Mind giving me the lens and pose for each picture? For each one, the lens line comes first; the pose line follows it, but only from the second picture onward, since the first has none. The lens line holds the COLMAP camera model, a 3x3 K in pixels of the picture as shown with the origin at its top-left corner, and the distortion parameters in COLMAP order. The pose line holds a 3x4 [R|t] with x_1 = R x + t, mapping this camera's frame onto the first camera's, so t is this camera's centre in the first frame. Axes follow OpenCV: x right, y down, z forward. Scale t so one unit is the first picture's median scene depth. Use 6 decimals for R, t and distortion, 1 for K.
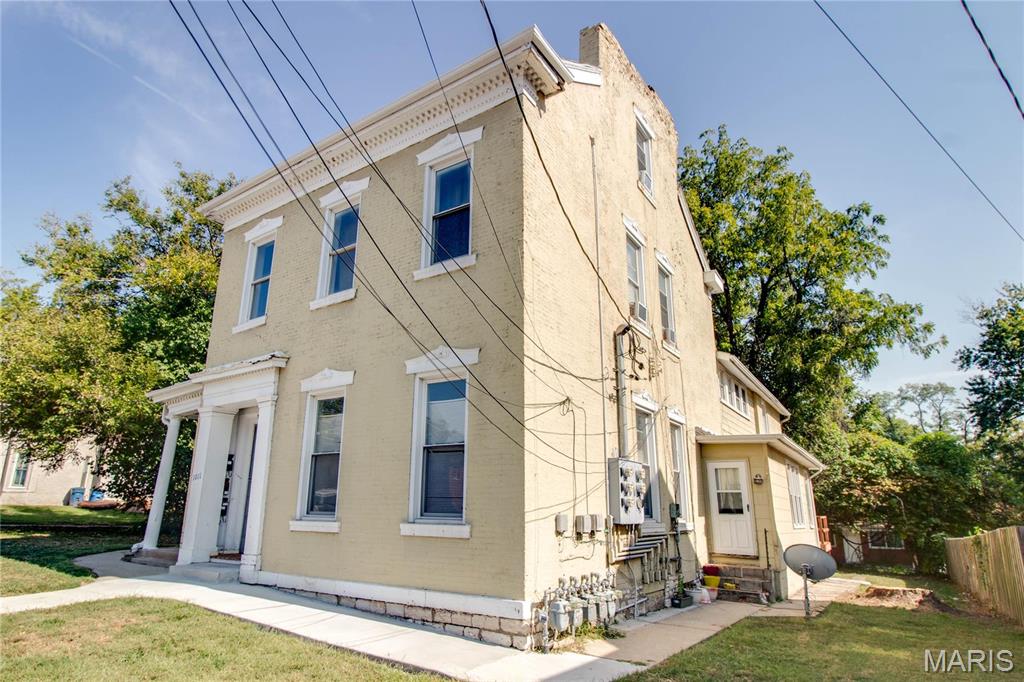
lens RADIAL K [[564.5, 0, 472.7], [0, 564.5, 365.4], [0, 0, 1]] dist [-0.002970, -0.011804]
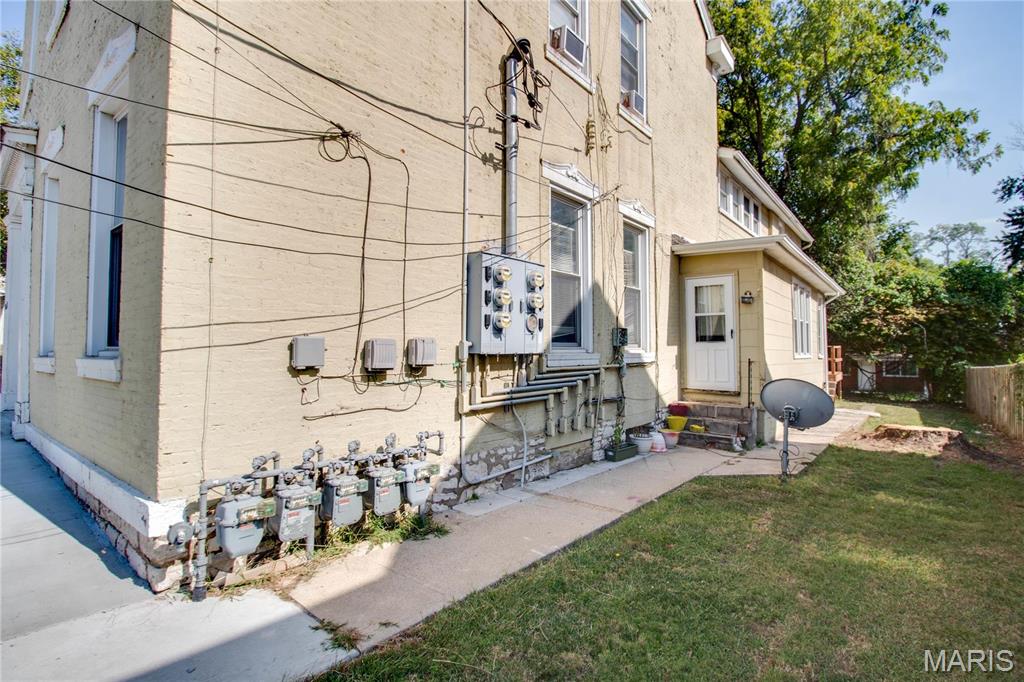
lens RADIAL K [[485.1, 0, 511.8], [0, 485.1, 334.9], [0, 0, 1]] dist [-0.002827, -0.011042]
pose [[0.998021, -0.021252, -0.059182, 0.216626], [0.033663, 0.975507, 0.217375, 0.094698], [0.053113, -0.218937, 0.974292, 0.315433]]
